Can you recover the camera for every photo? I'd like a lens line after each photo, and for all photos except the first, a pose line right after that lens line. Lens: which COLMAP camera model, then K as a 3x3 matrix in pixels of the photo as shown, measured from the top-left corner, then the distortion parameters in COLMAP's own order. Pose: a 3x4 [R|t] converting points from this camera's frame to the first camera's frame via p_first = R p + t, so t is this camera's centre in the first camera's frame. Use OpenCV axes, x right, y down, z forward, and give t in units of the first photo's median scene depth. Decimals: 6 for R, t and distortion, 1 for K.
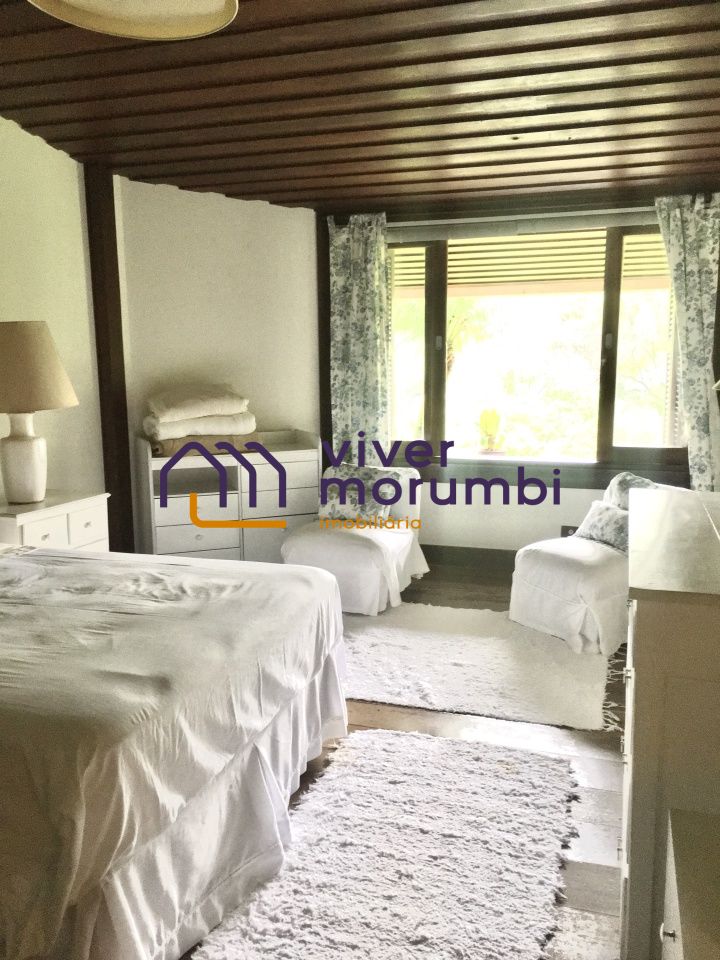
lens RADIAL K [[813.2, 0, 354.3], [0, 813.2, 484.3], [0, 0, 1]] dist [0.042399, -0.051100]
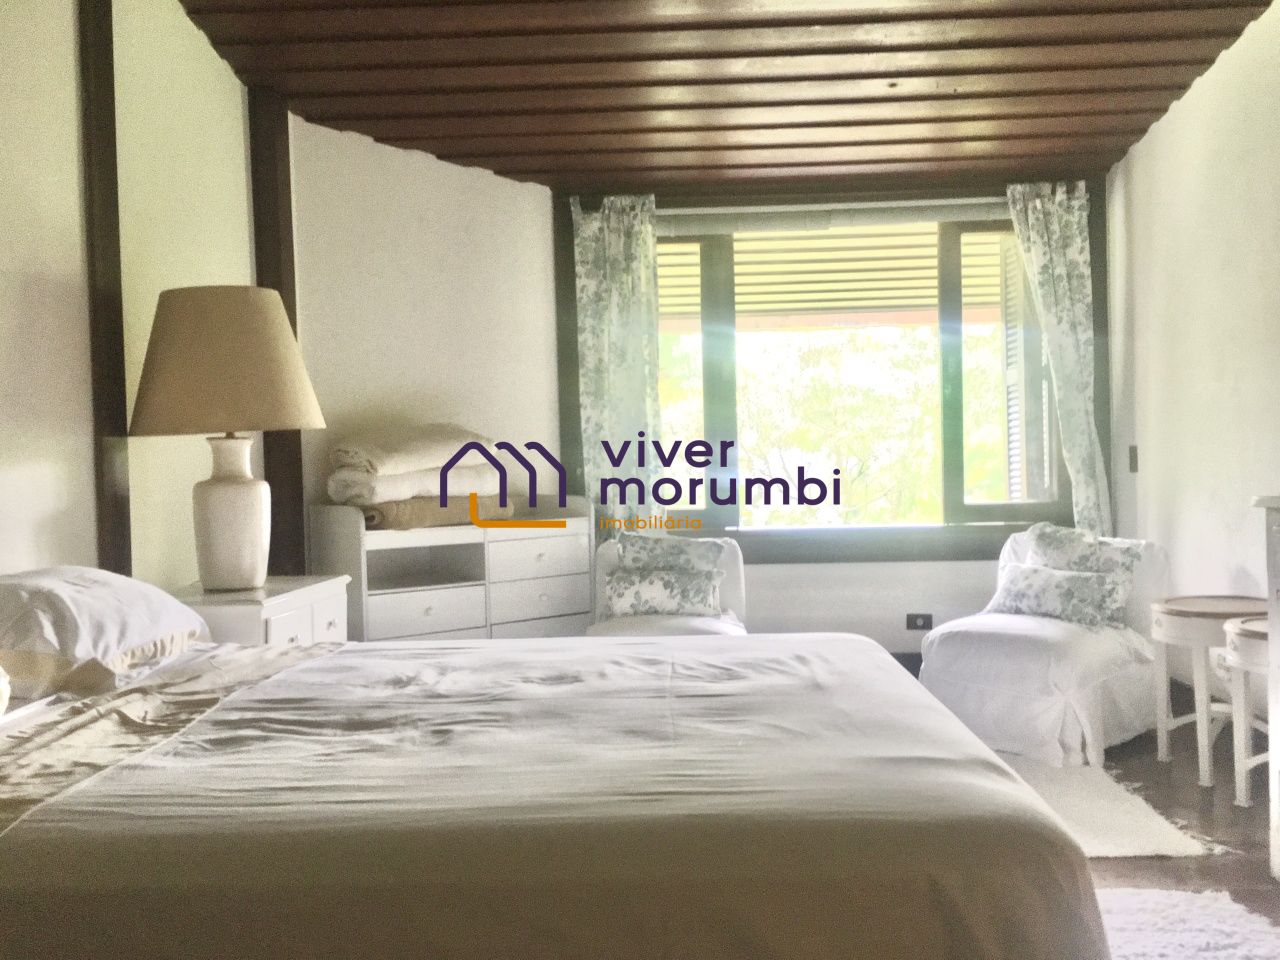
lens RADIAL K [[1084.2, 0, 642.7], [0, 1084.2, 479.8], [0, 0, 1]] dist [0.042399, -0.051100]
pose [[0.962746, -0.019736, 0.269685, -0.260077], [0.057781, 0.989312, -0.133874, 0.052859], [-0.264161, 0.144469, 0.953597, 0.125364]]
